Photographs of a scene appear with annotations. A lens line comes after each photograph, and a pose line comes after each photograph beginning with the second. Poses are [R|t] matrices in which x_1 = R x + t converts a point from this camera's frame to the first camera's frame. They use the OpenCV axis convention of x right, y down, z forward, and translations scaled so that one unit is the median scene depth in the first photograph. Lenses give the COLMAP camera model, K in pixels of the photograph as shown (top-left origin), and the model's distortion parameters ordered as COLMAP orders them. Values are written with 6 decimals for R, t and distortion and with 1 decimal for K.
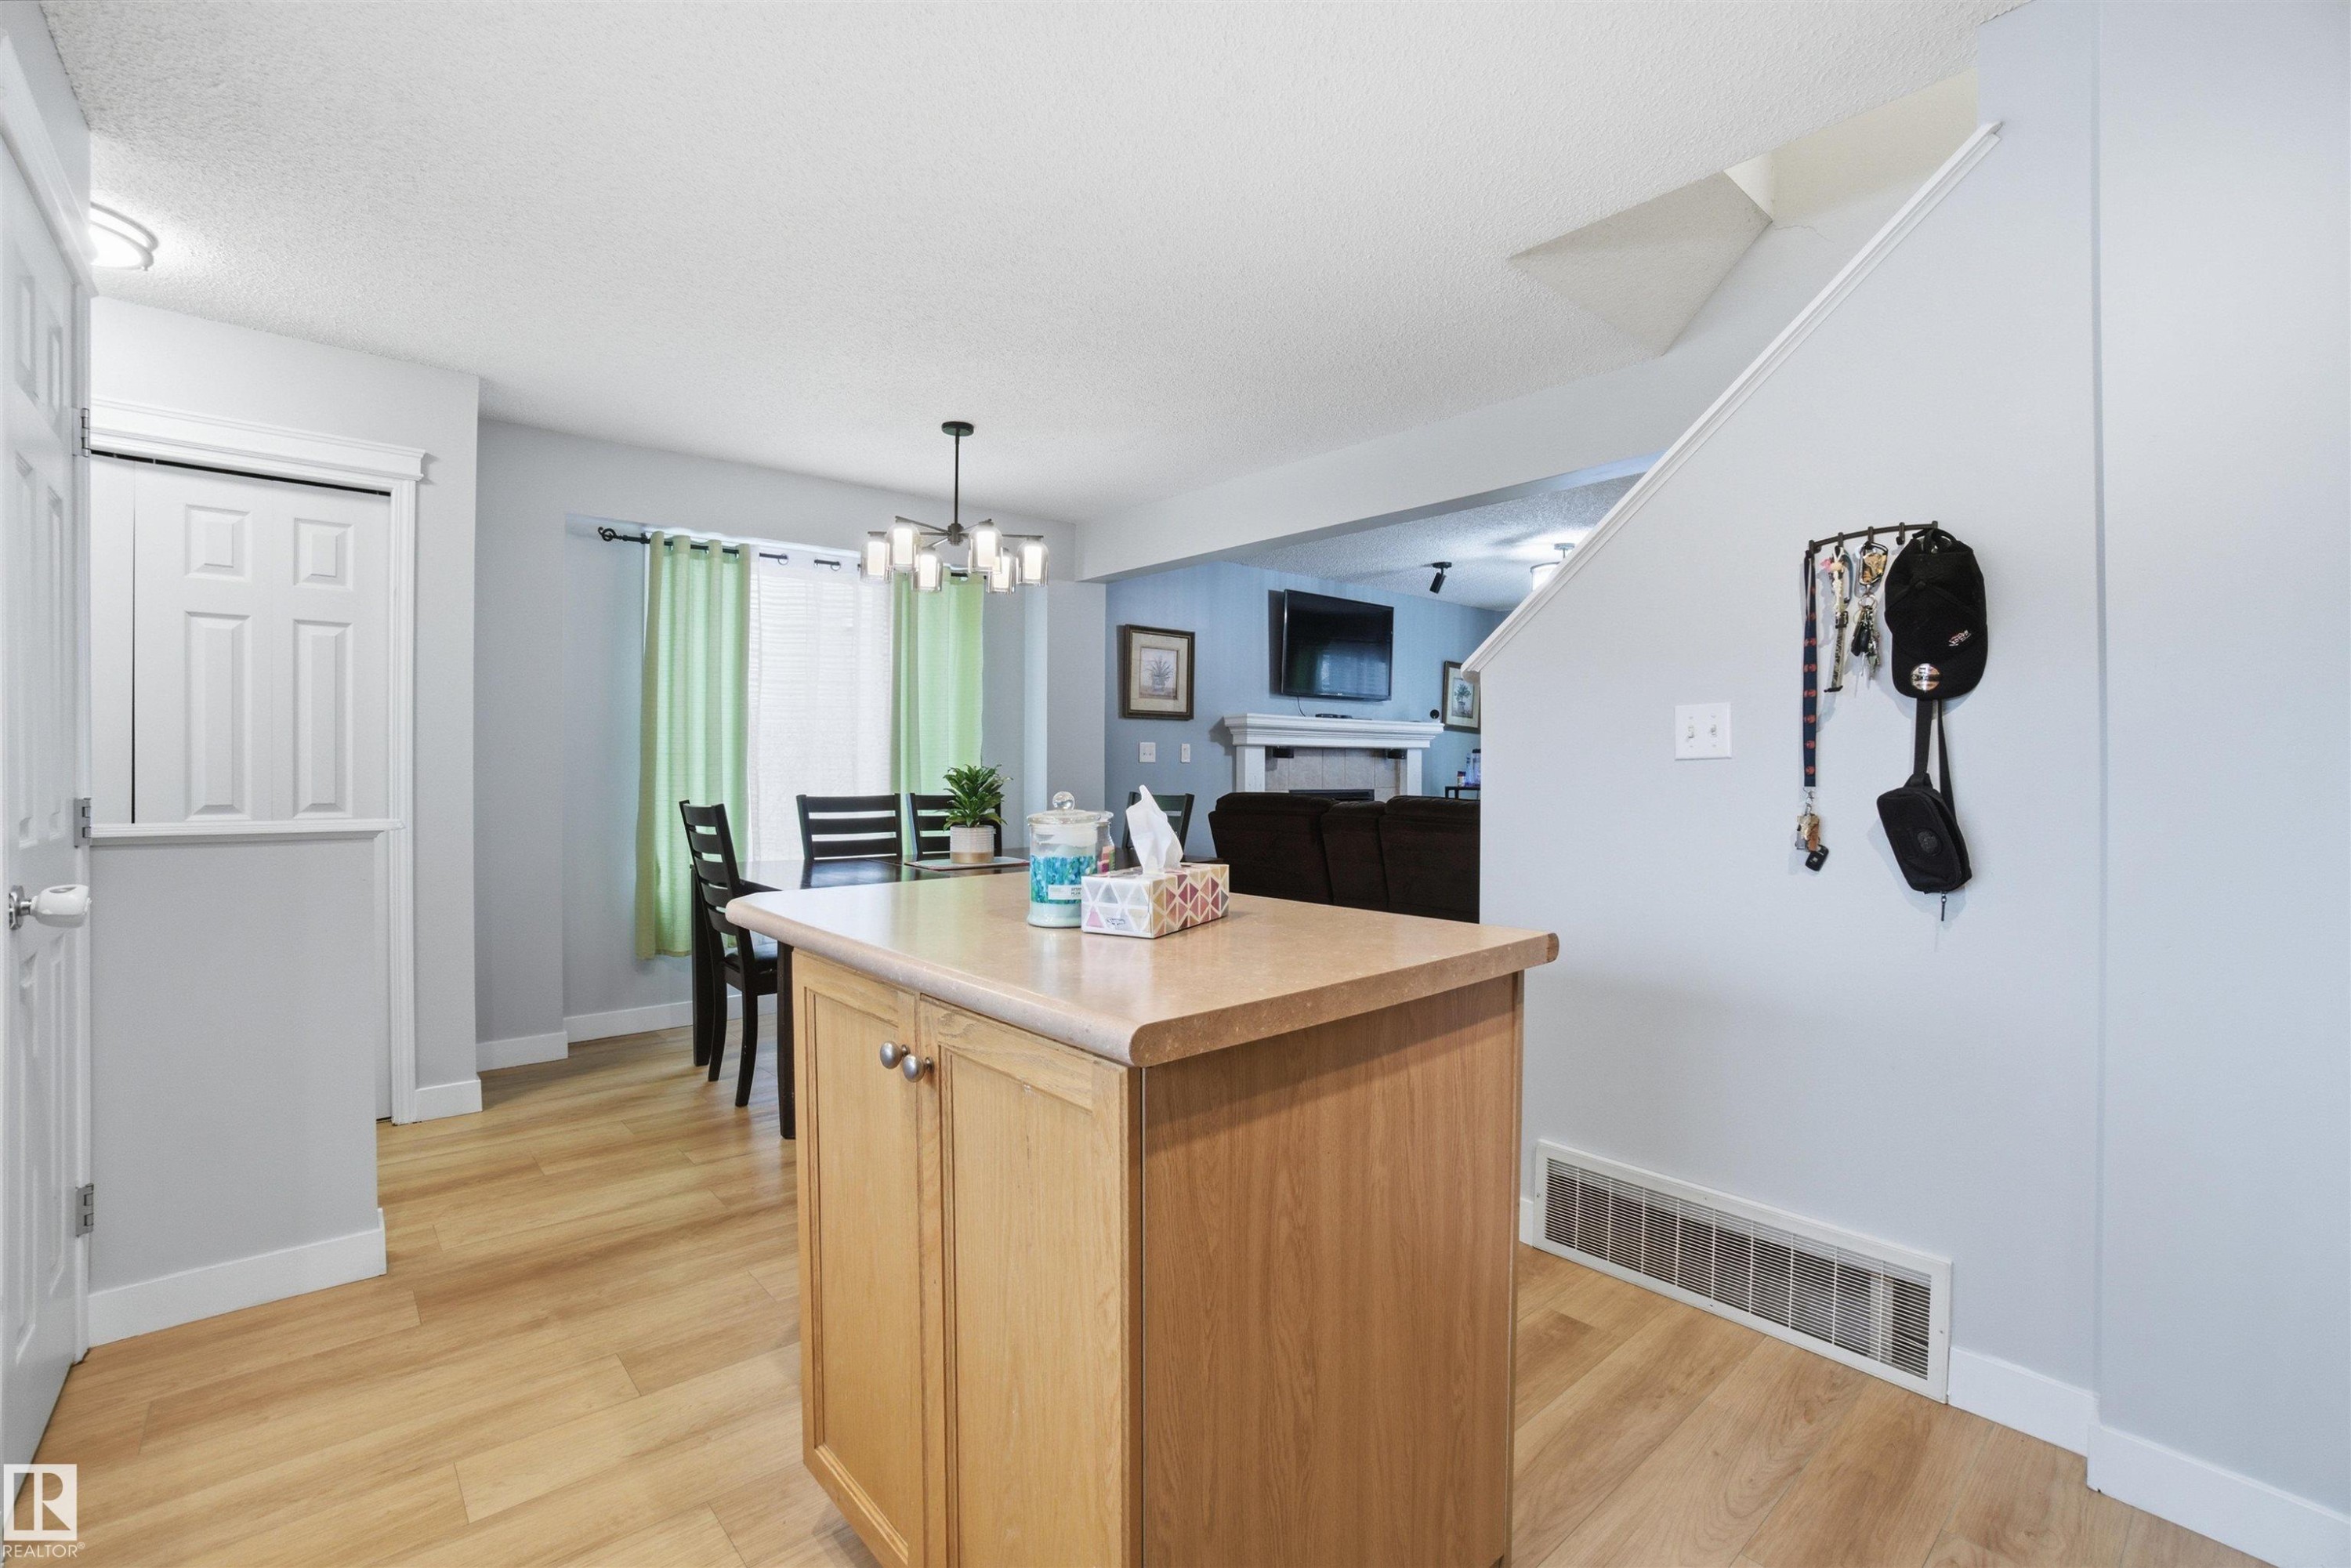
lens RADIAL K [[1053.4, 0, 1169.6], [0, 1053.4, 782.8], [0, 0, 1]] dist [-0.082864, 0.032757]
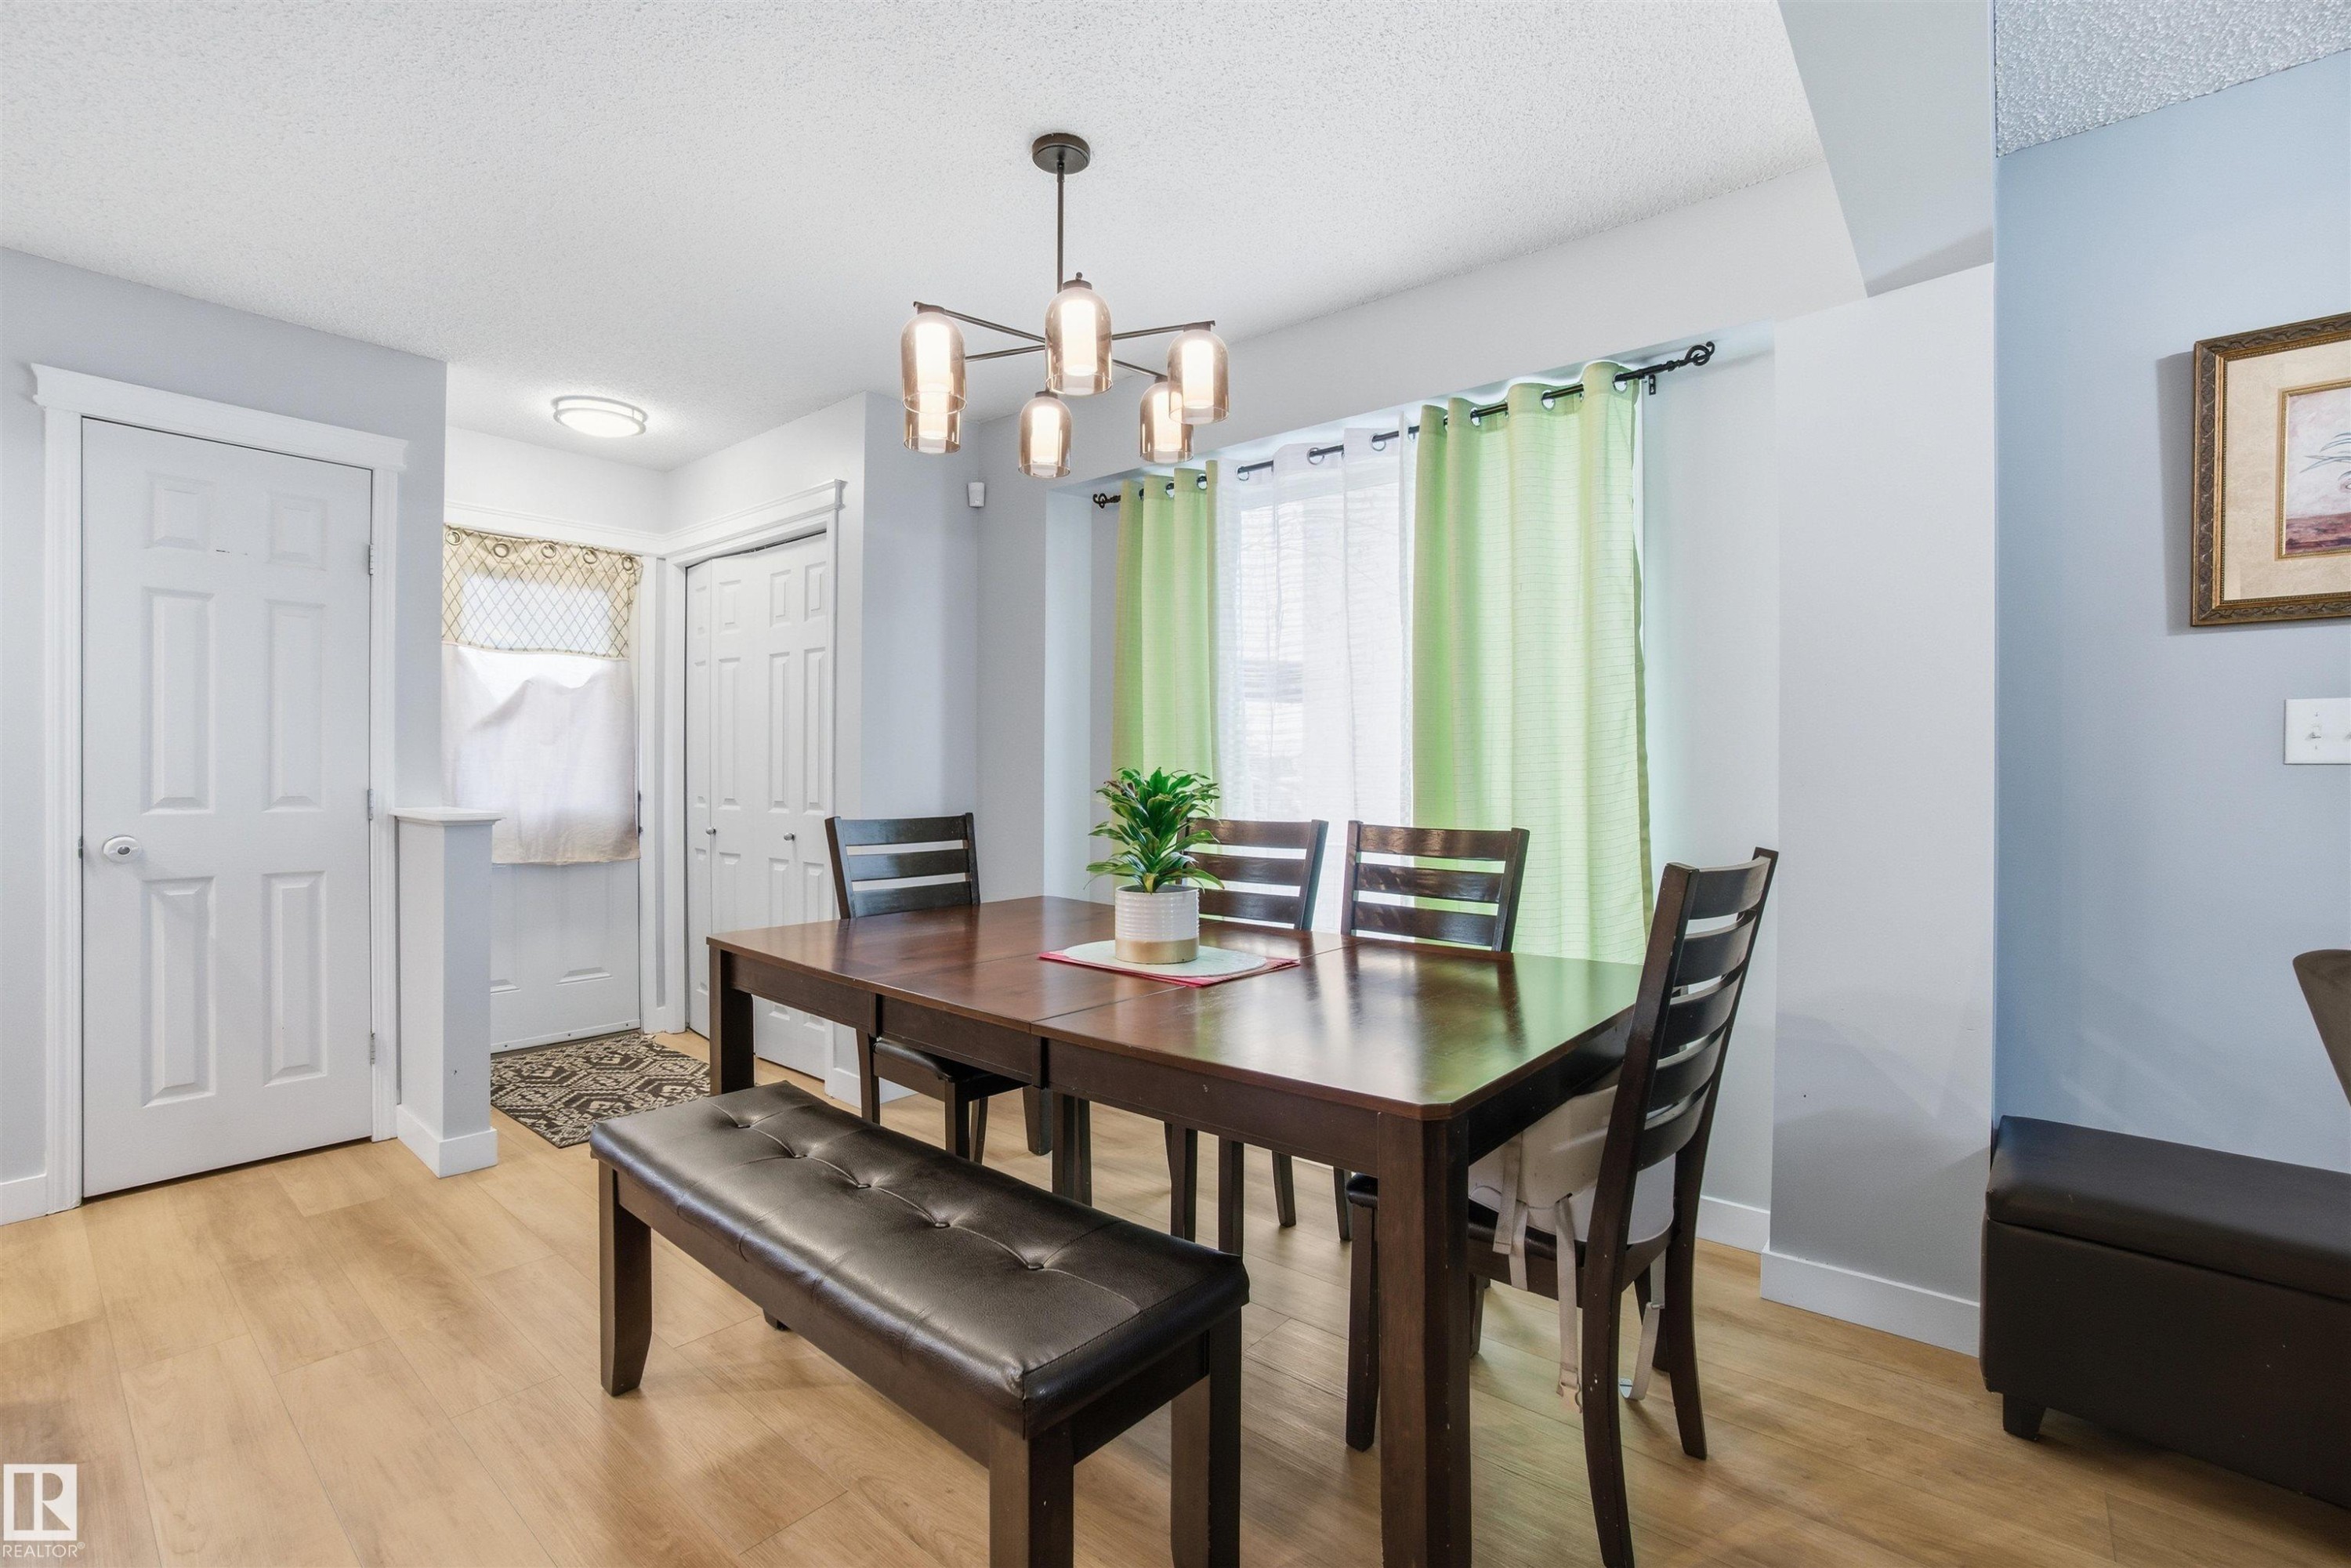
lens RADIAL K [[1053.4, 0, 1169.6], [0, 1053.4, 782.8], [0, 0, 1]] dist [-0.082864, 0.032757]
pose [[0.155415, 0.007636, -0.987820, 0.410785], [-0.018146, 0.999823, 0.004874, -0.016013], [0.987683, 0.017167, 0.155526, 1.177866]]
